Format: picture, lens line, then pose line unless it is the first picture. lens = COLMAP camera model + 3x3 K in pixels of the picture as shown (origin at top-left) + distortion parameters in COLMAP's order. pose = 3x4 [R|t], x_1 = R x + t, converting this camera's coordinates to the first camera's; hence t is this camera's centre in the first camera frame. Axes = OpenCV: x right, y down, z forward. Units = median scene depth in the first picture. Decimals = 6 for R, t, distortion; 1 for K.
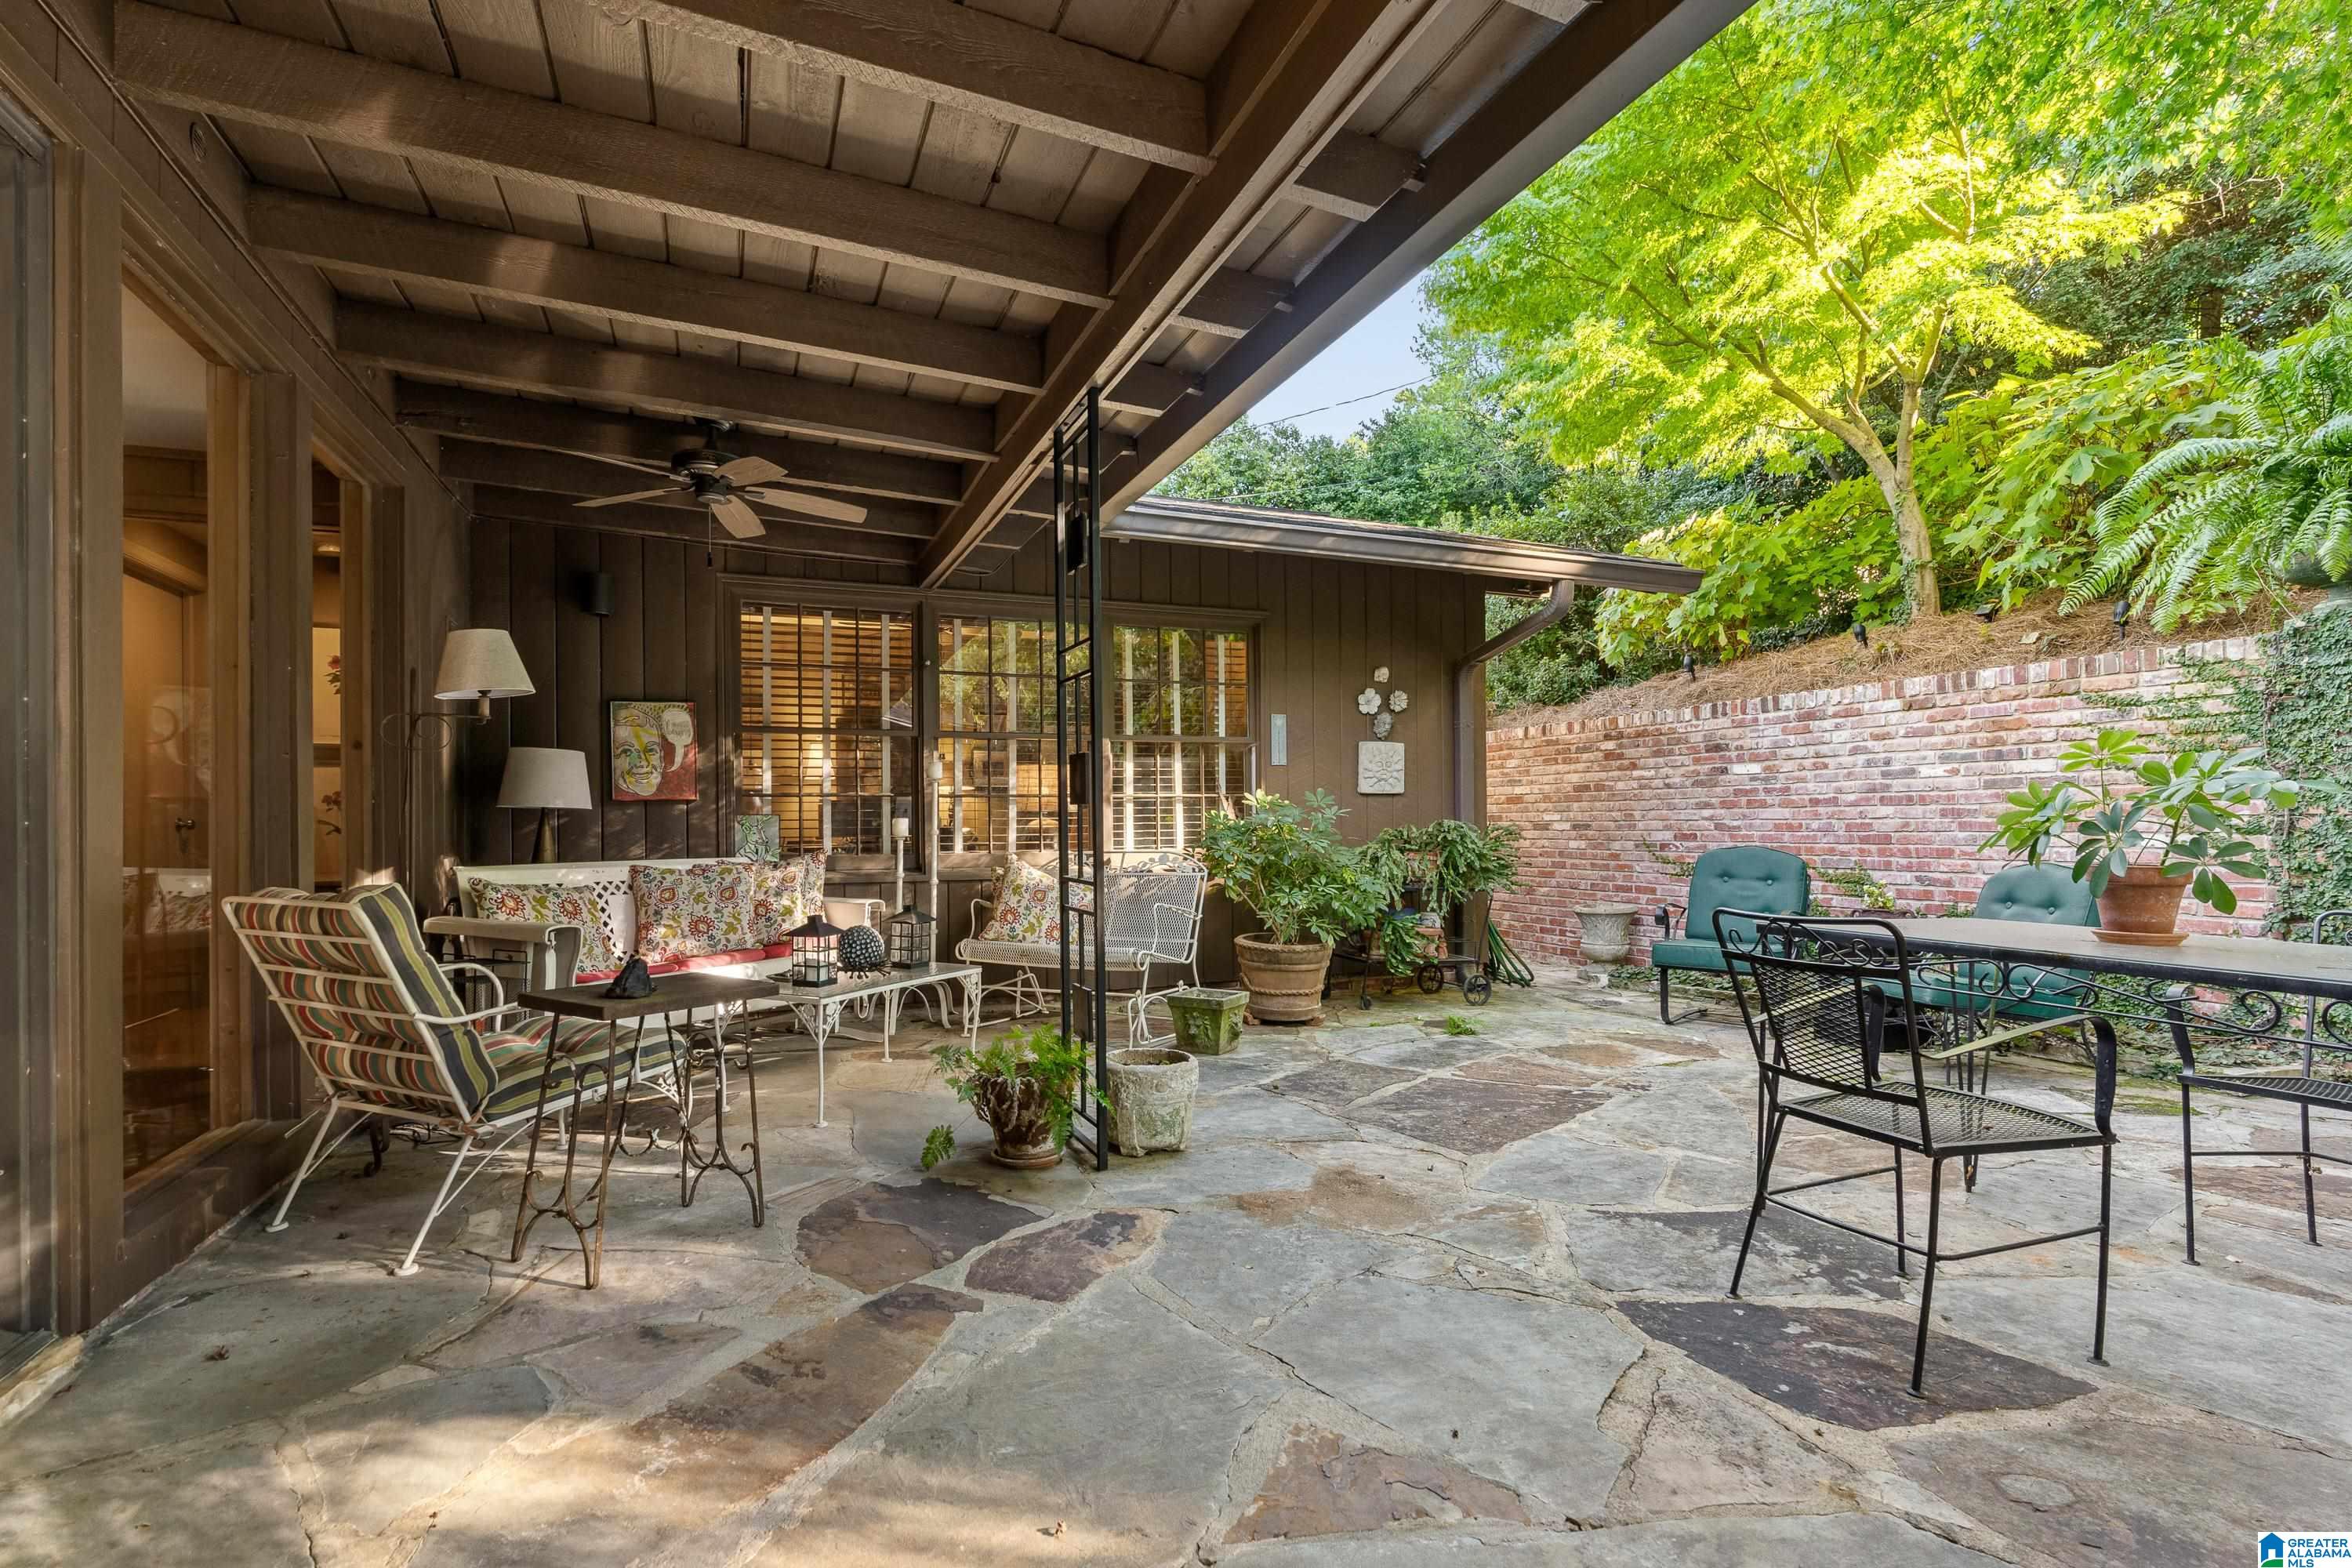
lens RADIAL K [[1076.0, 0, 1178.8], [0, 1076.0, 801.0], [0, 0, 1]] dist [0.000975, 0.000026]
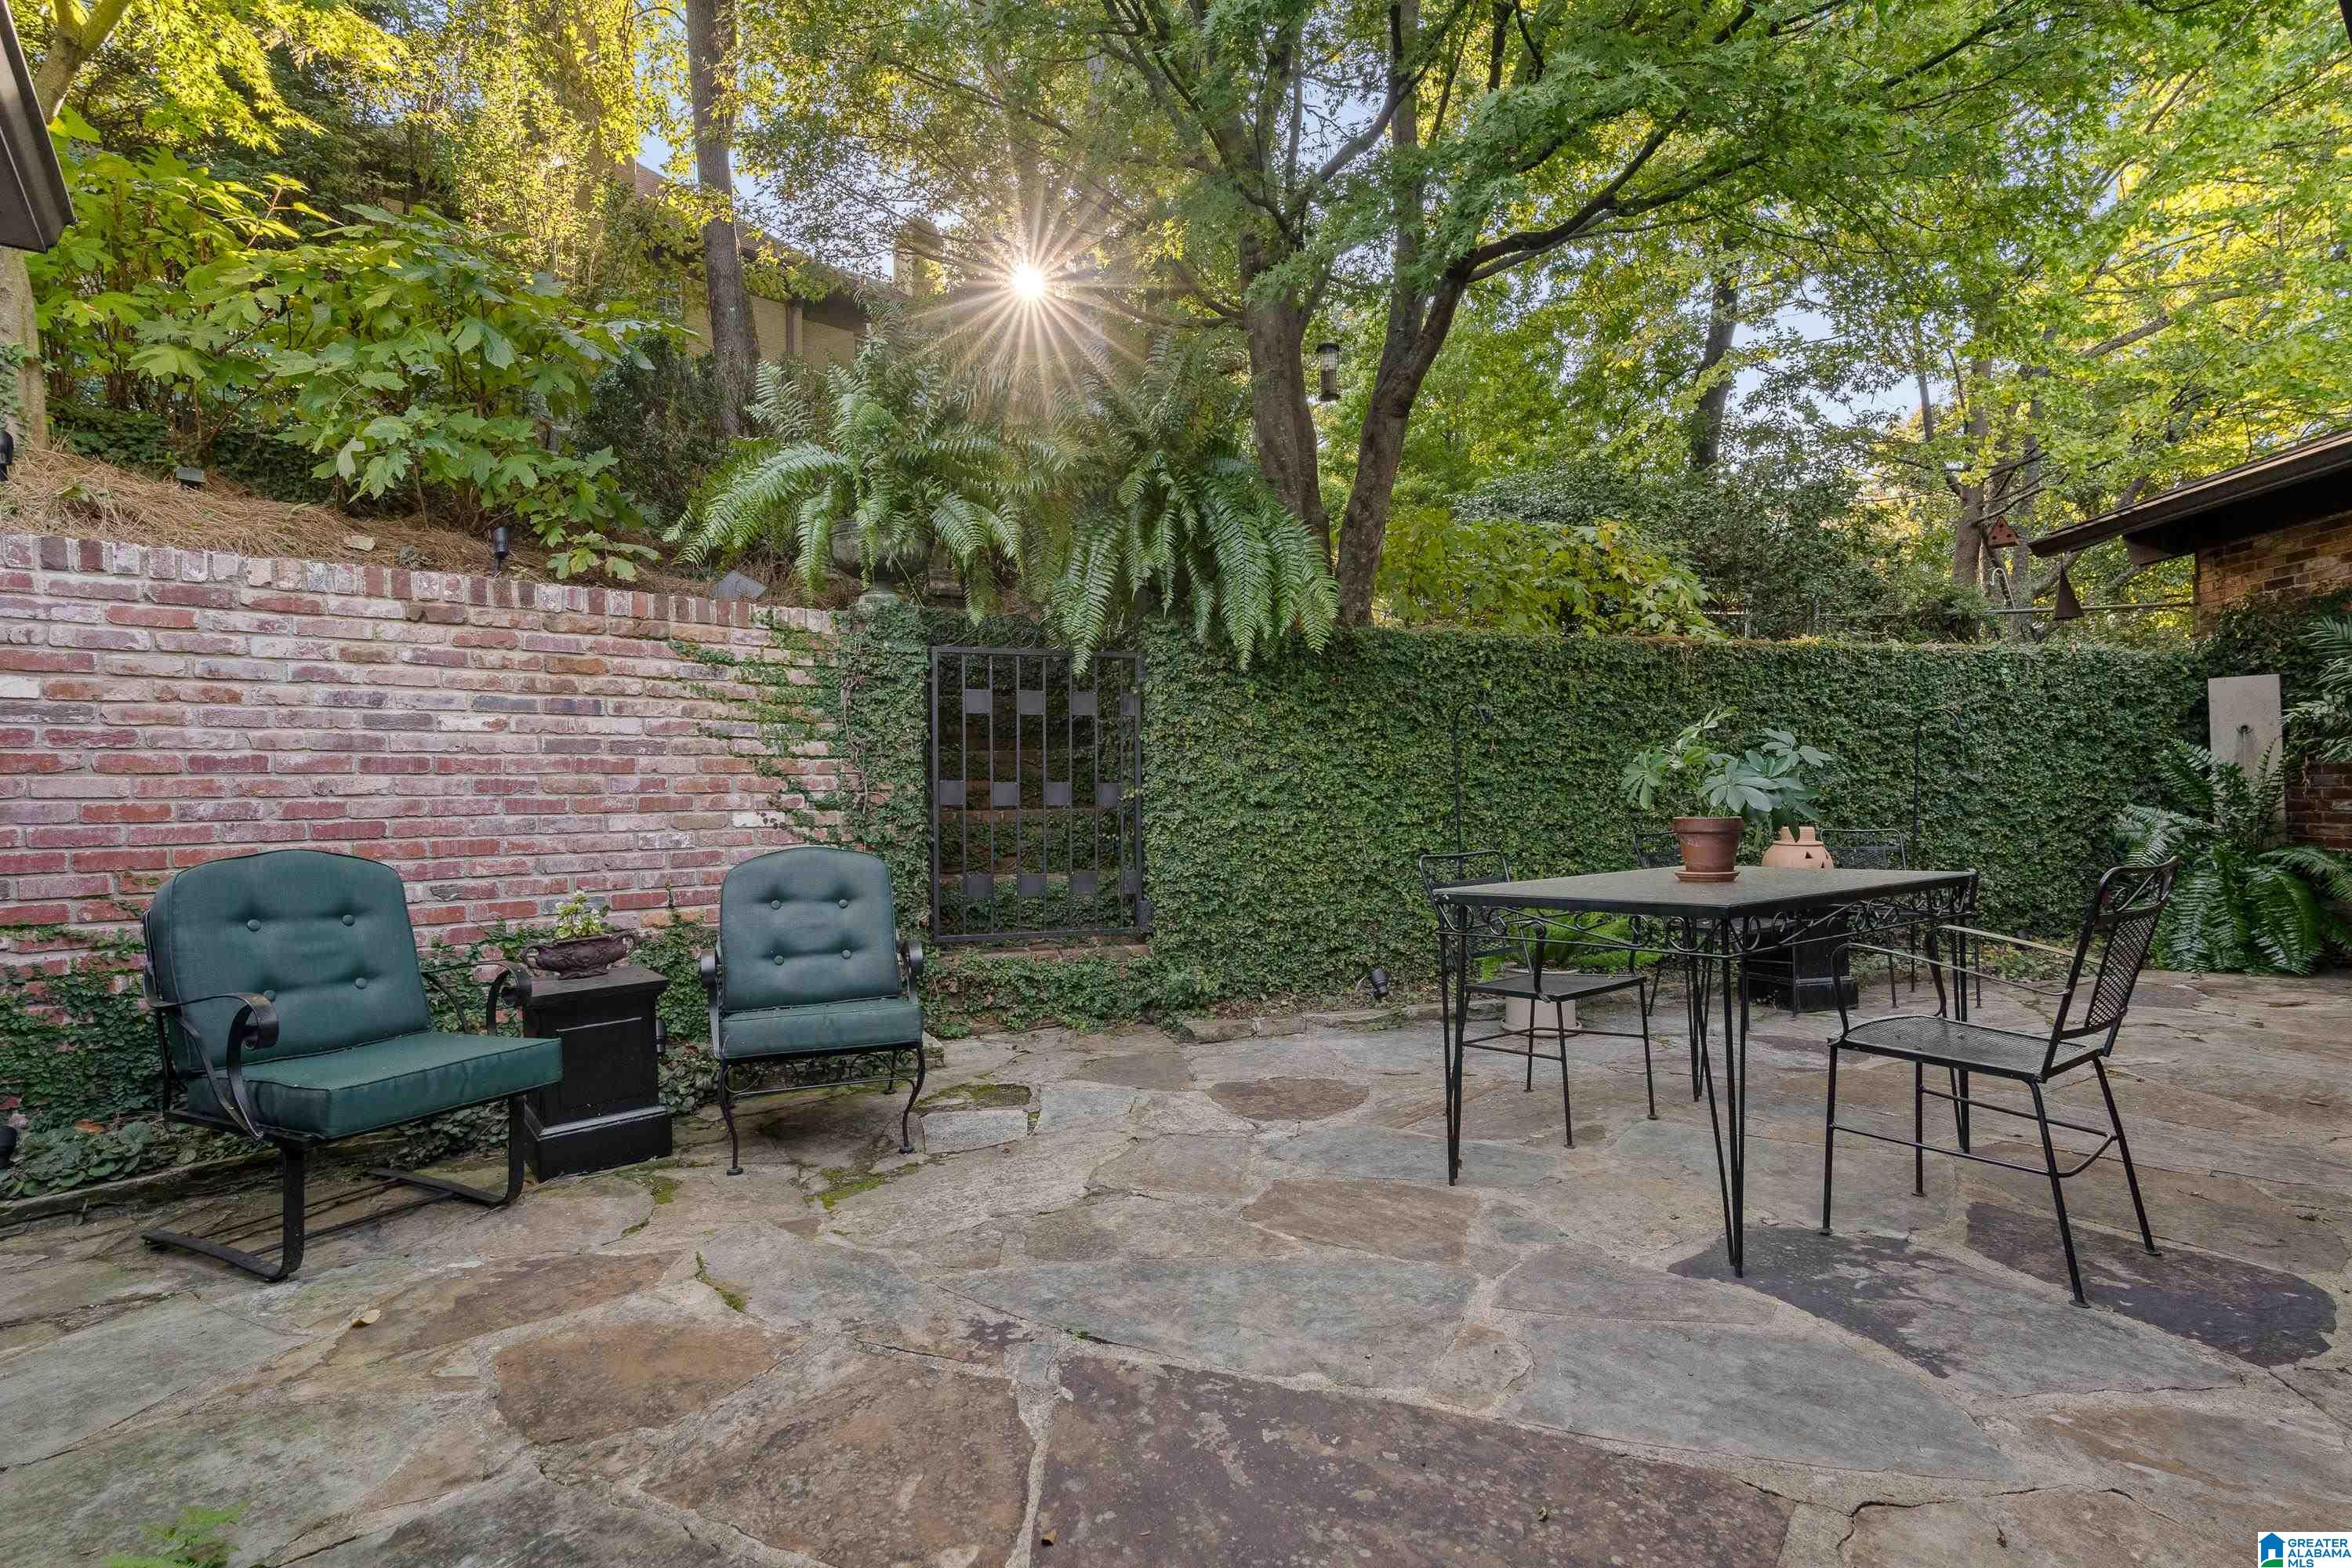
lens RADIAL K [[1110.4, 0, 1172.3], [0, 1110.4, 774.4], [0, 0, 1]] dist [-0.002254, 0.000958]
pose [[-0.288878, 0.027041, 0.956984, -0.062179], [-0.004454, 0.999552, -0.029588, 0.021973], [-0.957356, -0.012810, -0.288628, 0.803701]]
